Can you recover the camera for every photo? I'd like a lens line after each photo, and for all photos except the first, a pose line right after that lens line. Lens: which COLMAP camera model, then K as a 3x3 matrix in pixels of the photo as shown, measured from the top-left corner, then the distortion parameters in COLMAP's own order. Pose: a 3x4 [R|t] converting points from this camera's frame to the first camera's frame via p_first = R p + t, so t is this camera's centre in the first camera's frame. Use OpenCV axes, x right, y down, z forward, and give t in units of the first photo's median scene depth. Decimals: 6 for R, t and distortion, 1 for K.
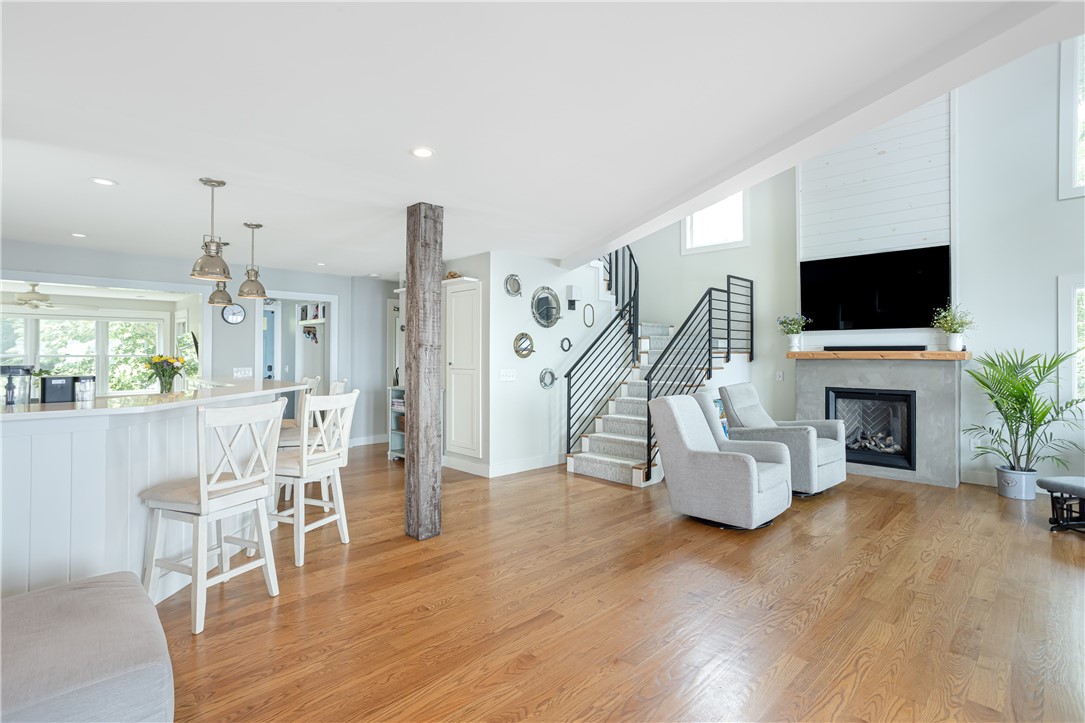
lens RADIAL K [[528.0, 0, 558.1], [0, 528.0, 350.7], [0, 0, 1]] dist [-0.020296, 0.007740]
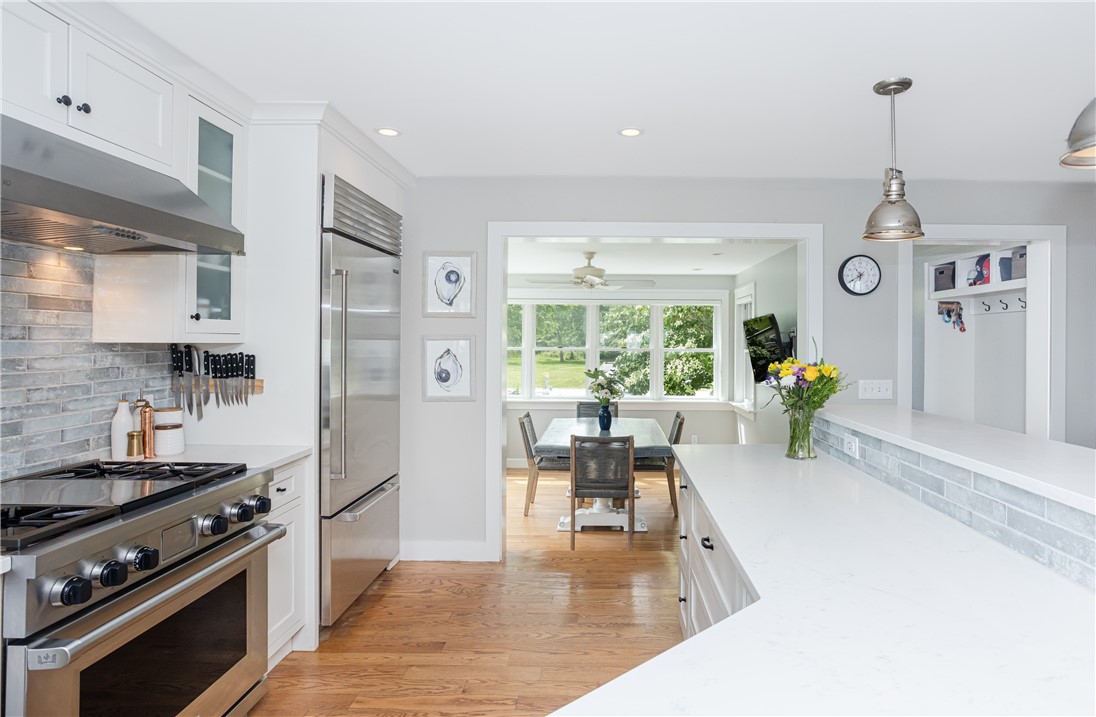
lens RADIAL K [[588.9, 0, 586.4], [0, 588.9, 337.8], [0, 0, 1]] dist [-0.019979, 0.010545]
pose [[0.676759, 0.002095, -0.736201, -0.568552], [-0.004540, 0.999989, -0.001327, -0.011555], [0.736190, 0.004241, 0.676761, 0.628030]]
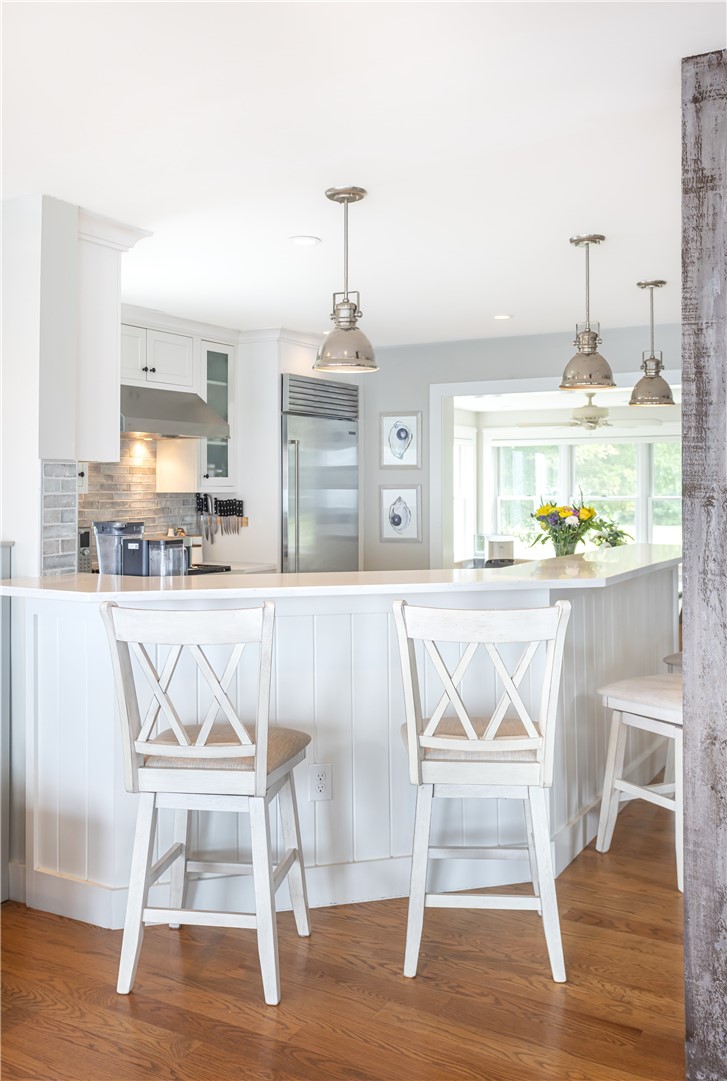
lens RADIAL K [[999.3, 0, 352.1], [0, 999.3, 473.9], [0, 0, 1]] dist [0.003656, 0.000000]
pose [[0.243318, -0.015157, -0.969828, 0.270943], [0.006366, 0.999881, -0.014029, -0.011025], [0.969926, -0.002760, 0.243385, 0.576767]]
